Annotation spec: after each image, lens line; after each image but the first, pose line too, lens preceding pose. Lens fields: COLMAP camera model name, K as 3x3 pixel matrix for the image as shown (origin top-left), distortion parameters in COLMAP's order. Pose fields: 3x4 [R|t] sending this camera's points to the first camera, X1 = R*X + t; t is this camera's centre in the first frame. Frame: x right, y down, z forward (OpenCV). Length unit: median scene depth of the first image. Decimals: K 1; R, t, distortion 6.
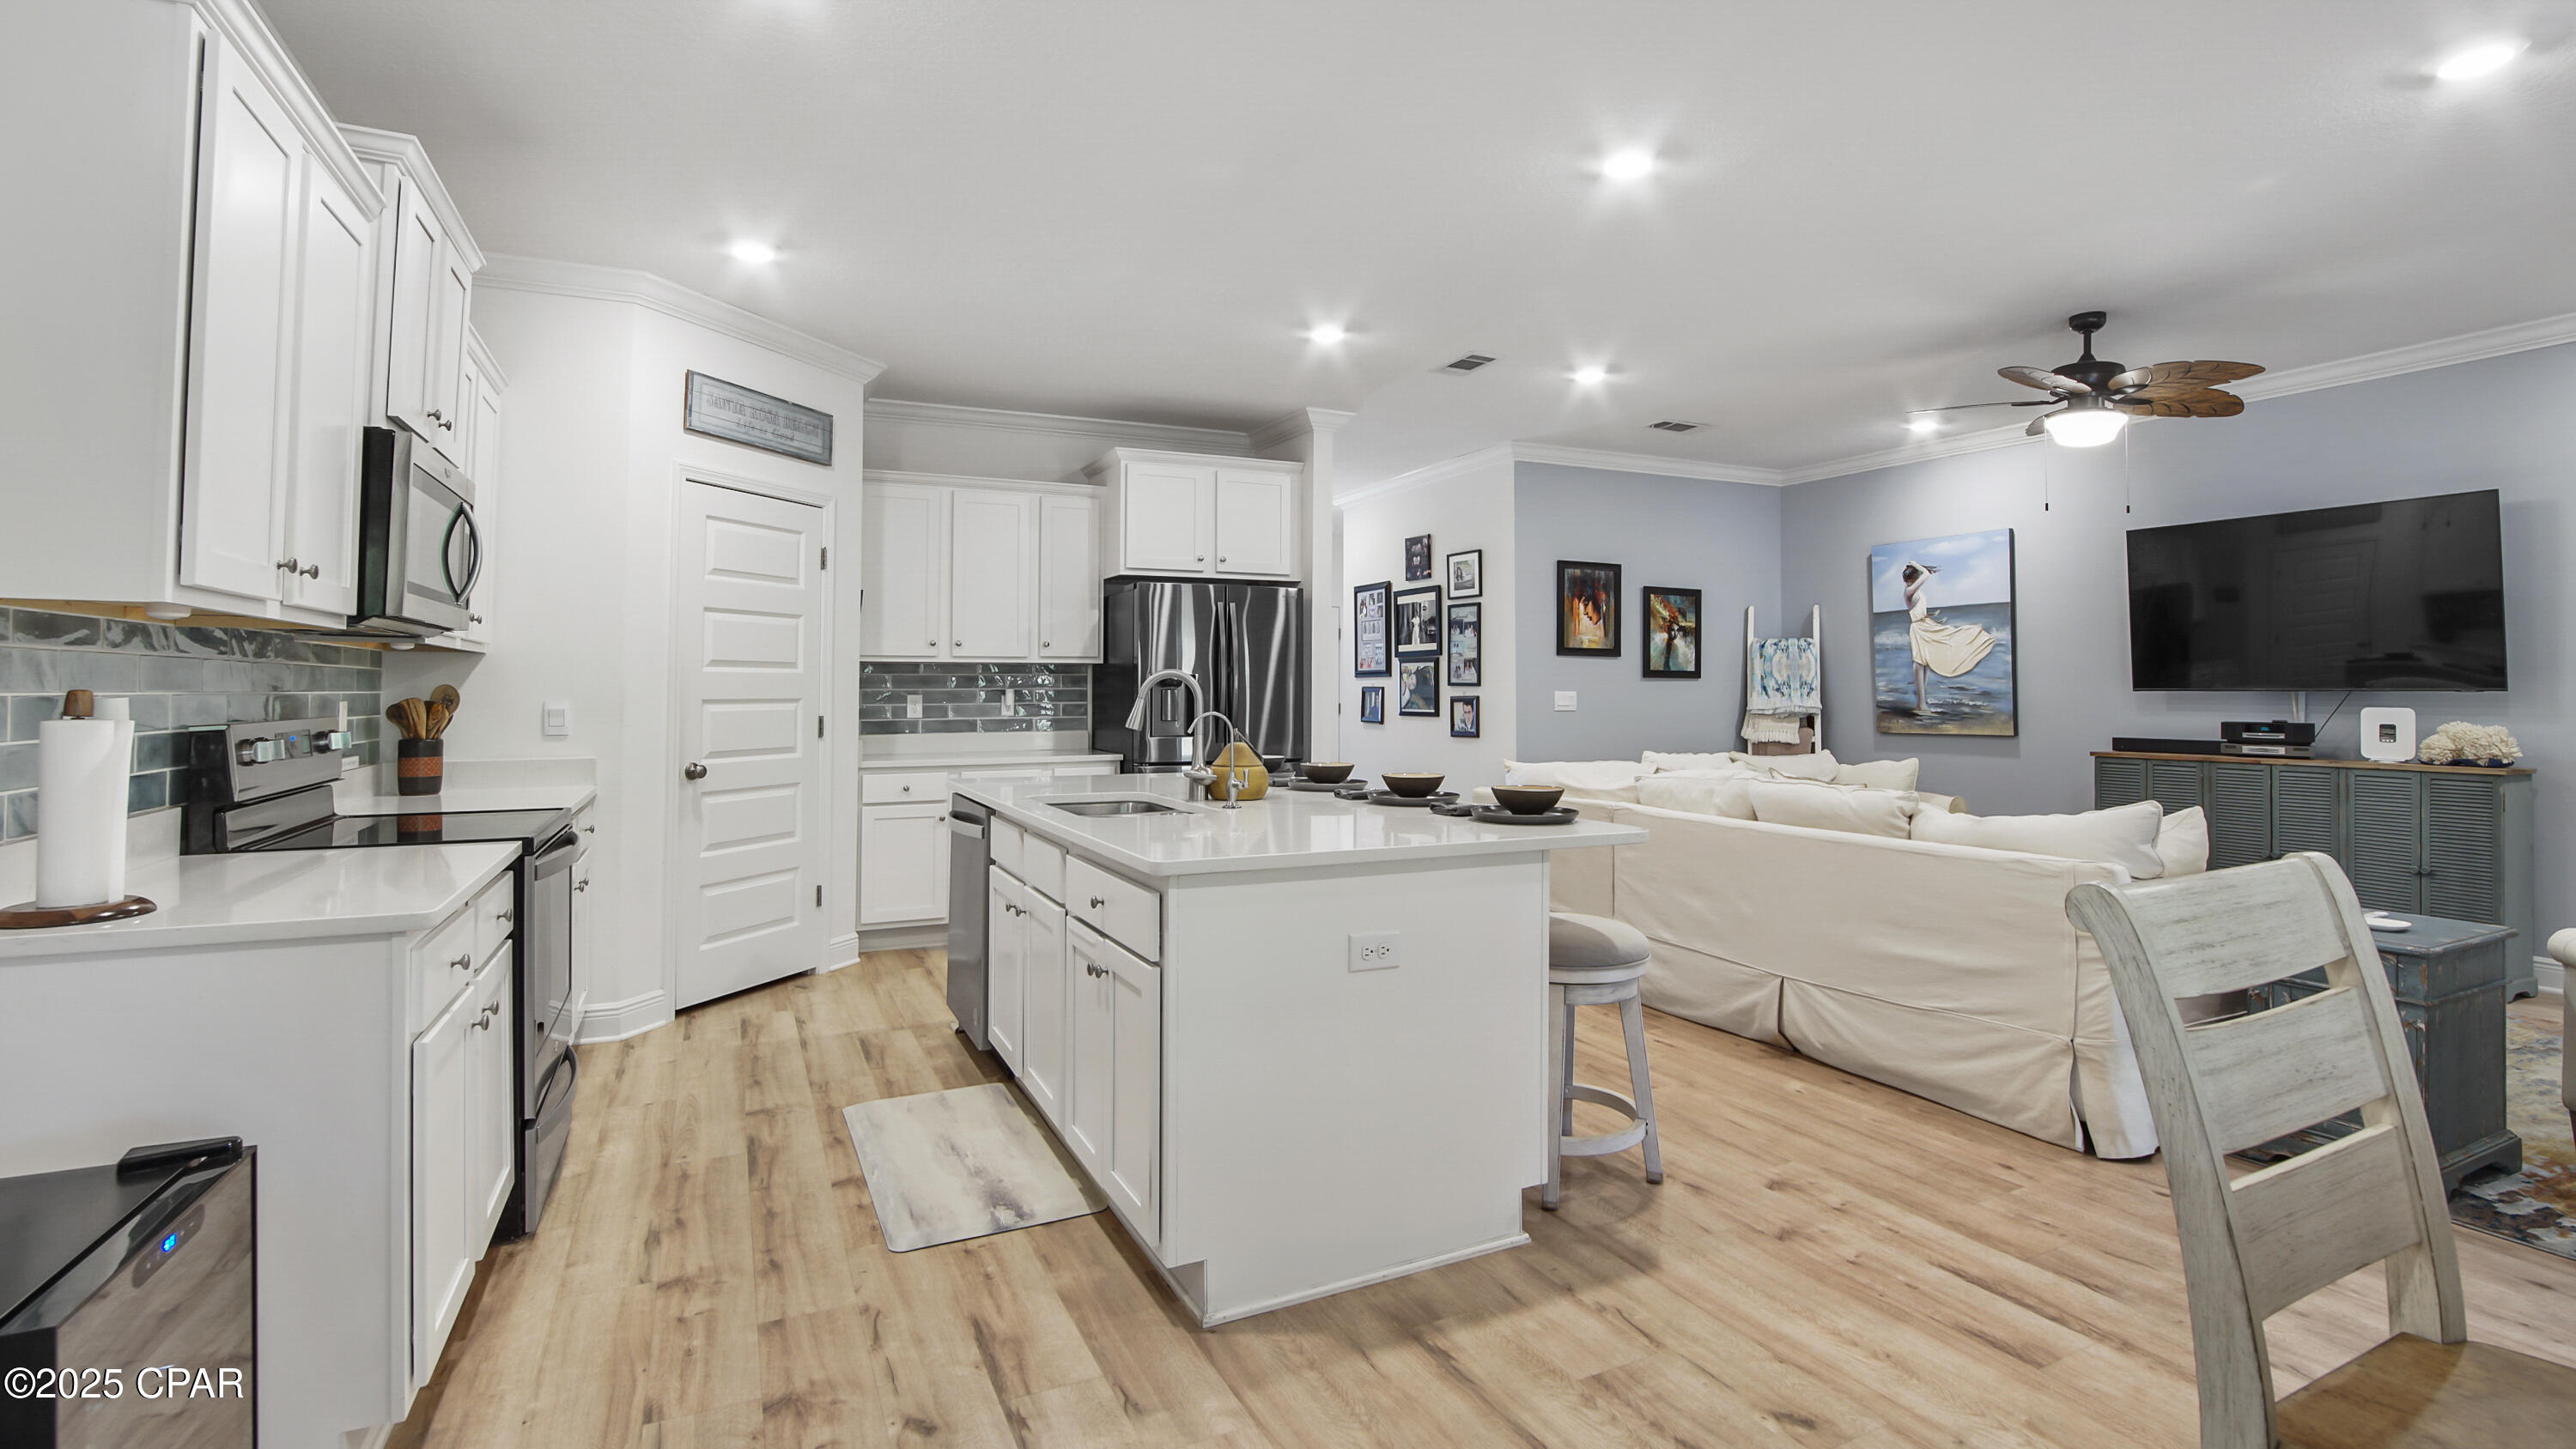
lens RADIAL K [[1176.8, 0, 1290.5], [0, 1176.8, 716.6], [0, 0, 1]] dist [-0.001237, -0.000172]
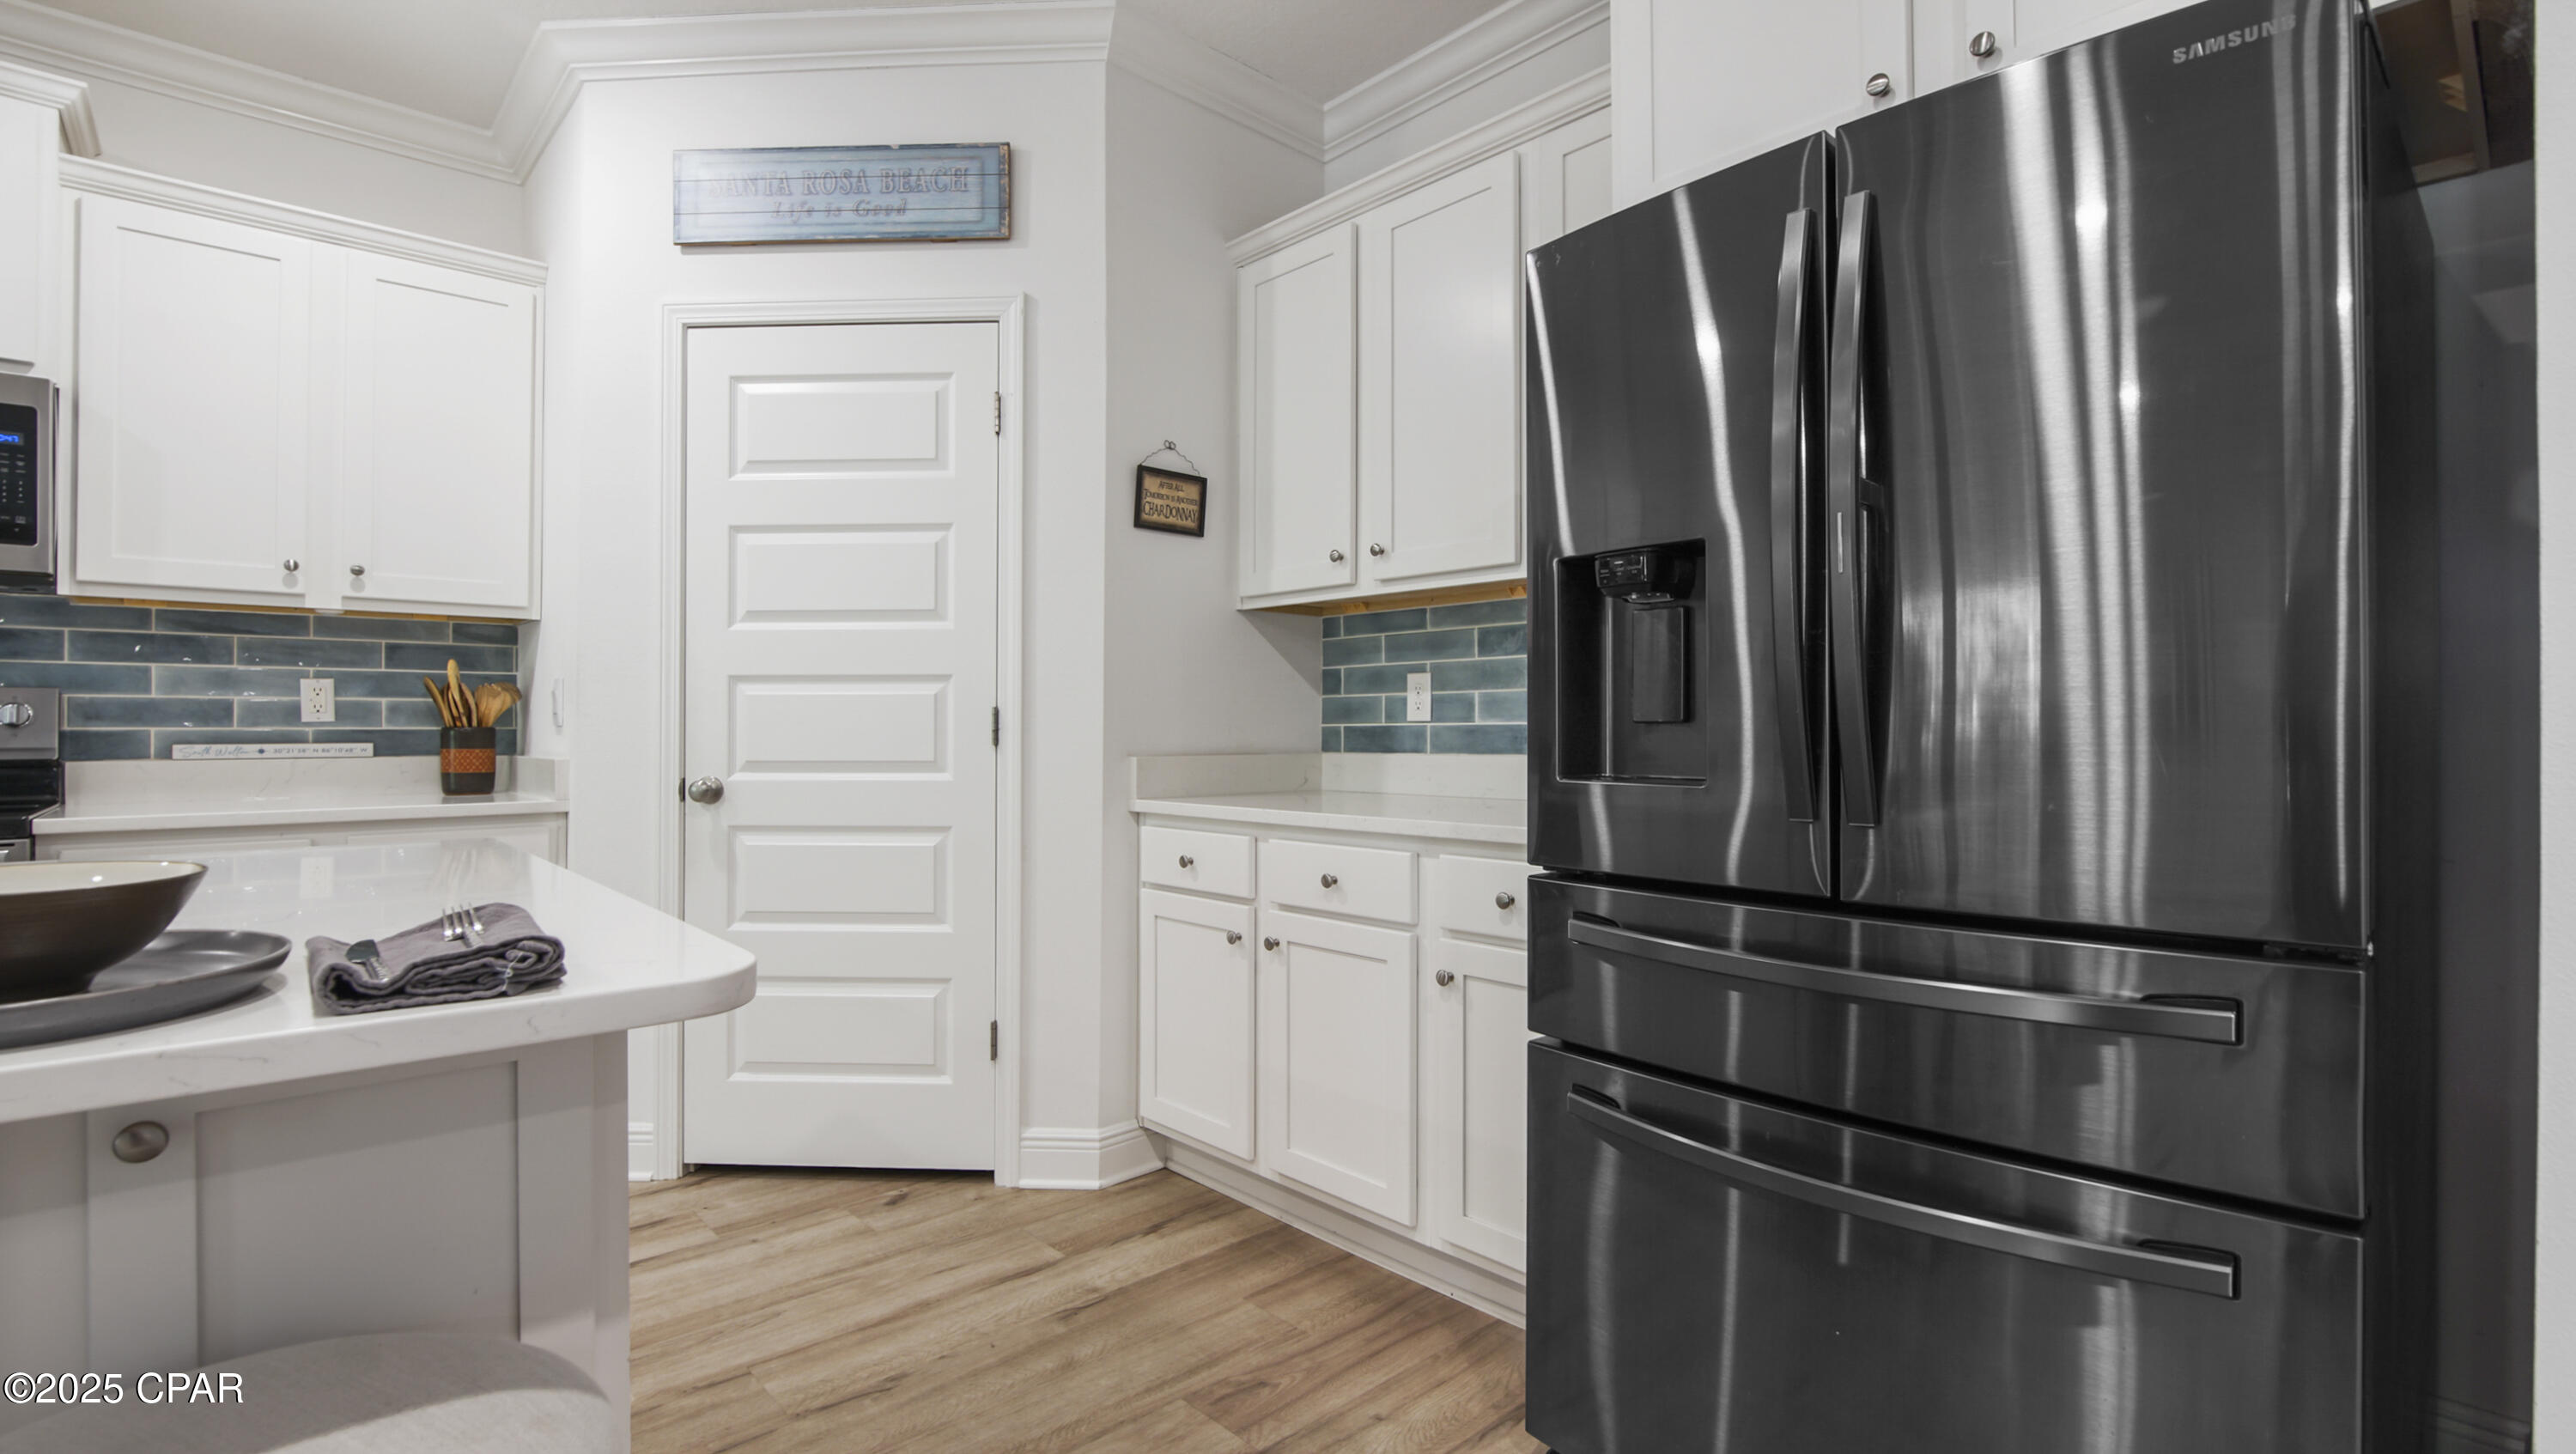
lens RADIAL K [[1177.1, 0, 1288.9], [0, 1177.1, 724.0], [0, 0, 1]] dist [-0.001237, -0.000172]
pose [[0.279749, -0.004654, -0.960062, 0.136080], [-0.020171, 0.999739, -0.010724, 0.009006], [0.959861, 0.022365, 0.279582, 0.850228]]
